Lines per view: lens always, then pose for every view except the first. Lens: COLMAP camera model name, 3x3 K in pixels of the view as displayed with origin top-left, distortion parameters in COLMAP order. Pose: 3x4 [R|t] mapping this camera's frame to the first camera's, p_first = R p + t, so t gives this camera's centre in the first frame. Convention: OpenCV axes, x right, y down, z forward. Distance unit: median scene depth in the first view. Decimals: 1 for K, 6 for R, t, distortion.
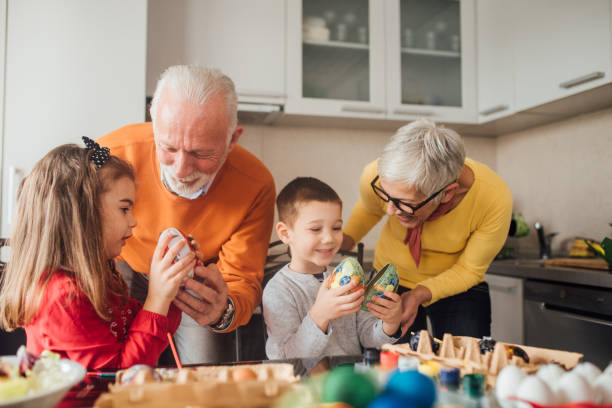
lens RADIAL K [[569.6, 0, 307.4], [0, 569.6, 205.7], [0, 0, 1]] dist [-0.054682, 0.007238]
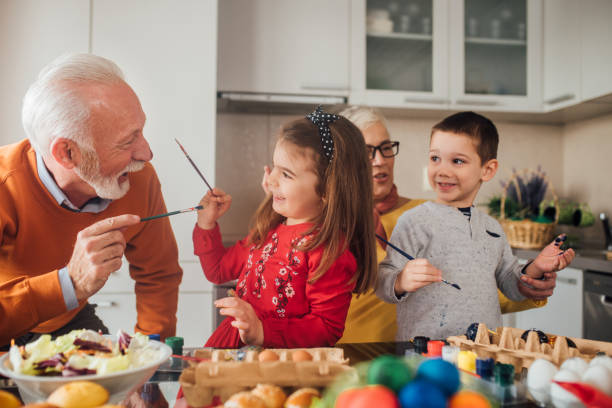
lens RADIAL K [[576.2, 0, 306.0], [0, 576.2, 204.0], [0, 0, 1]] dist [-0.063215, 0.018366]
pose [[0.992646, 0.007696, -0.120812, 0.017934], [-0.003819, 0.999471, 0.032290, -0.027130], [0.120997, -0.031591, 0.992150, -0.081026]]
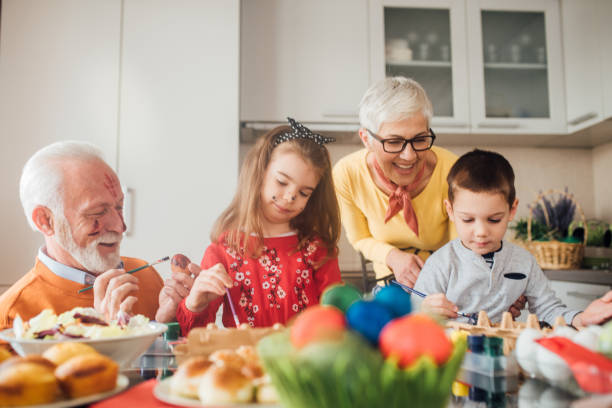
lens RADIAL K [[576.2, 0, 306.0], [0, 576.2, 204.0], [0, 0, 1]] dist [-0.063215, 0.018366]
pose [[0.981213, -0.023049, -0.191545, 0.073413], [0.012770, 0.998420, -0.054728, 0.045800], [0.192504, 0.051254, 0.979957, -0.092615]]
